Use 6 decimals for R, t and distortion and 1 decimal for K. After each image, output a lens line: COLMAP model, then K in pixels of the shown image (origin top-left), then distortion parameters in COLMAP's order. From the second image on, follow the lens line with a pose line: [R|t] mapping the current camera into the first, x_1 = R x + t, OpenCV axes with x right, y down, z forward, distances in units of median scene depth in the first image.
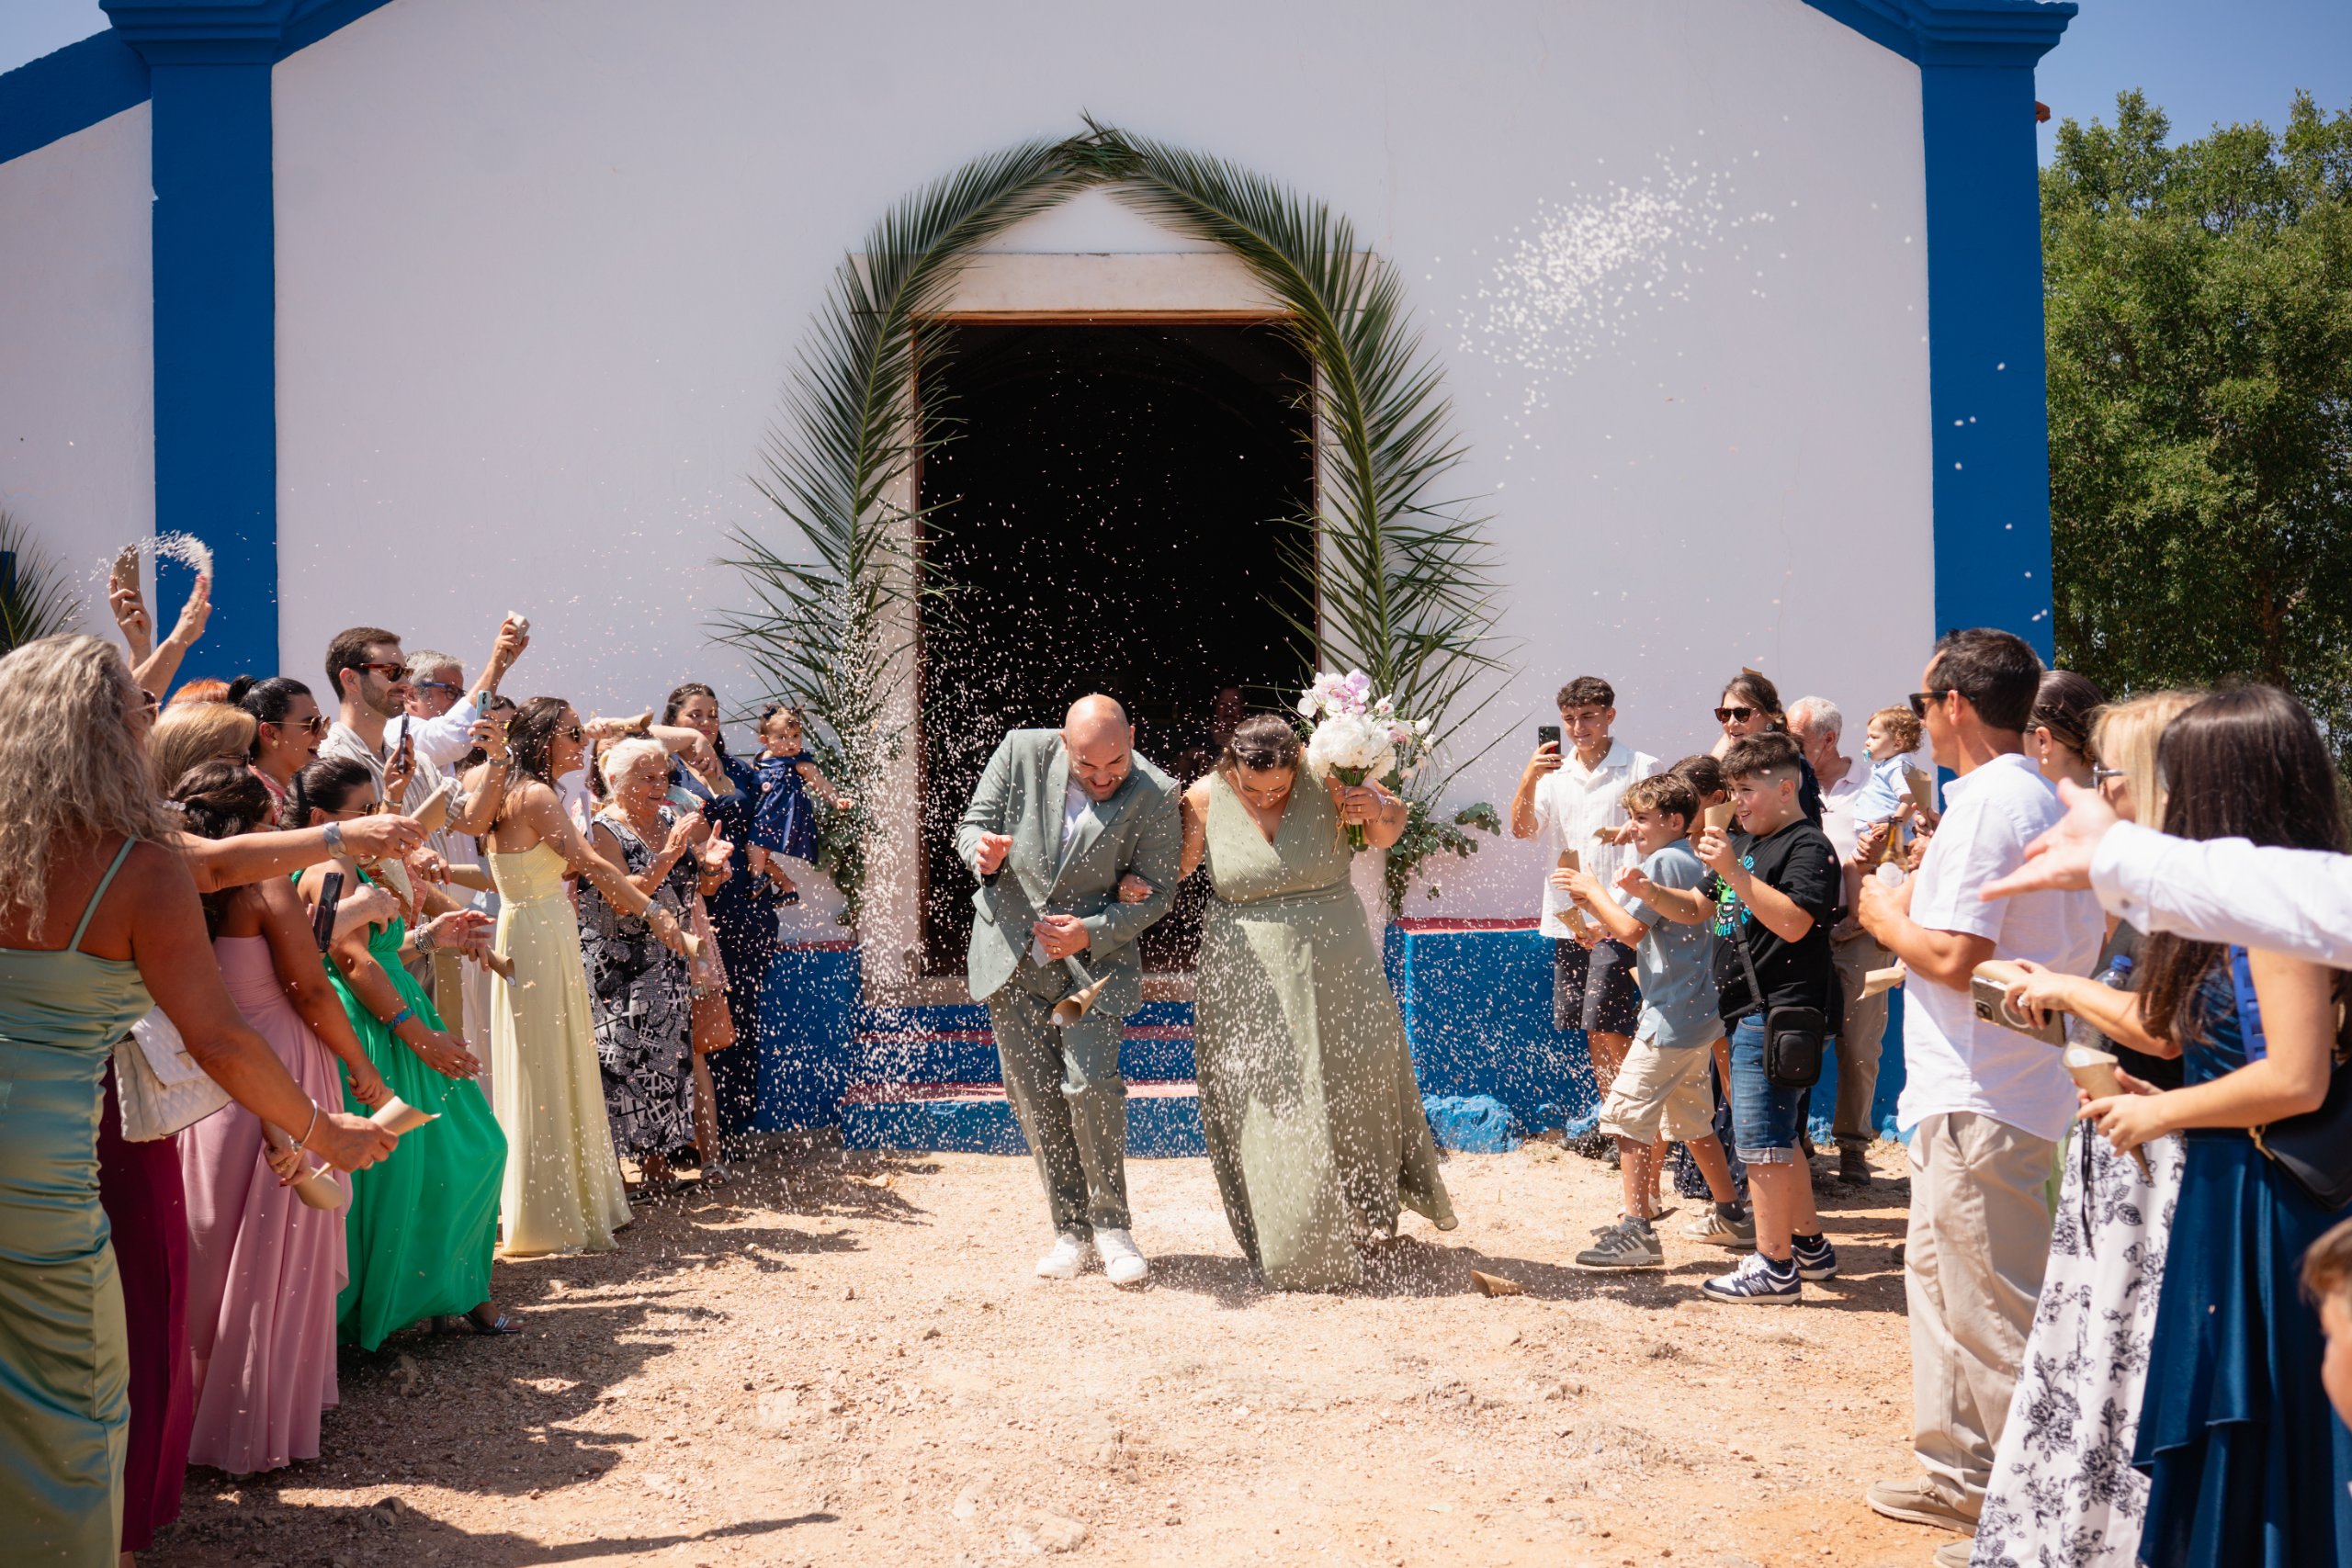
lens RADIAL K [[2171.2, 0, 1176.0], [0, 2171.2, 784.0], [0, 0, 1]] dist [-0.031141, -0.003093]
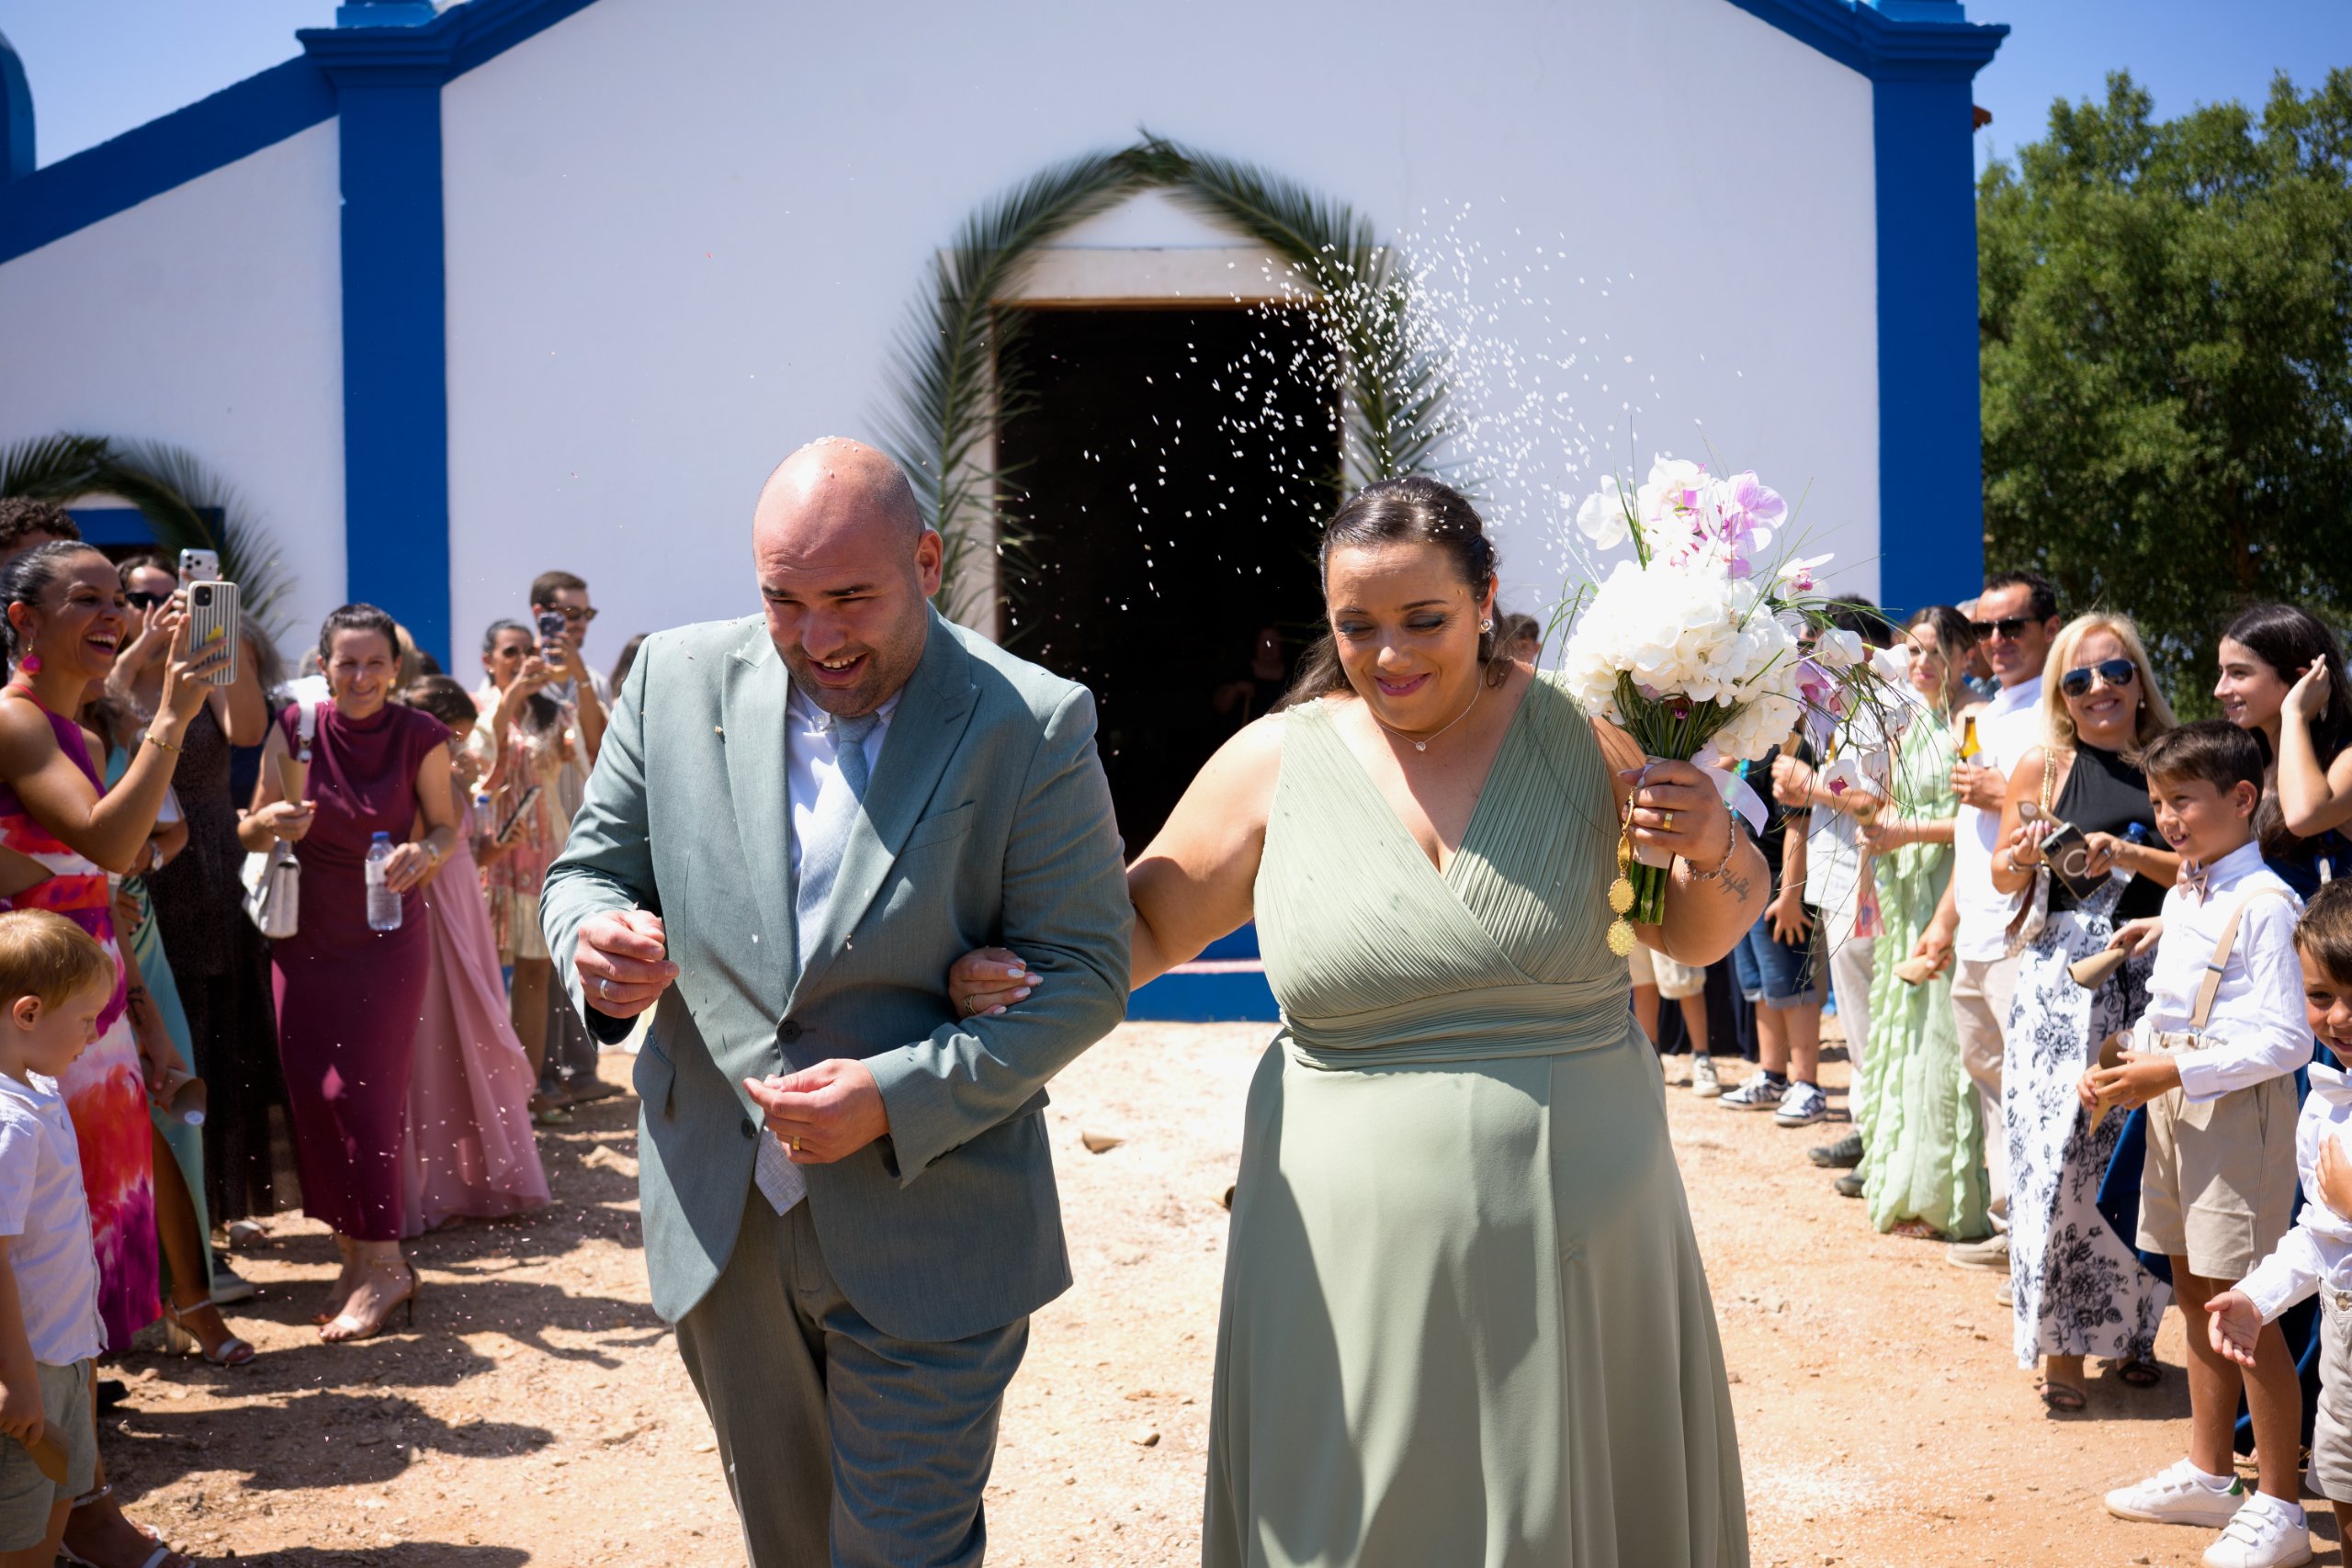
lens RADIAL K [[2107.1, 0, 1181.0], [0, 2107.1, 816.4], [0, 0, 1]] dist [-0.038264, 0.017359]
pose [[0.999791, 0.002856, -0.020242, 0.002893], [-0.002011, 0.999130, 0.041646, 0.011457], [0.020344, -0.041597, 0.998927, -0.131118]]
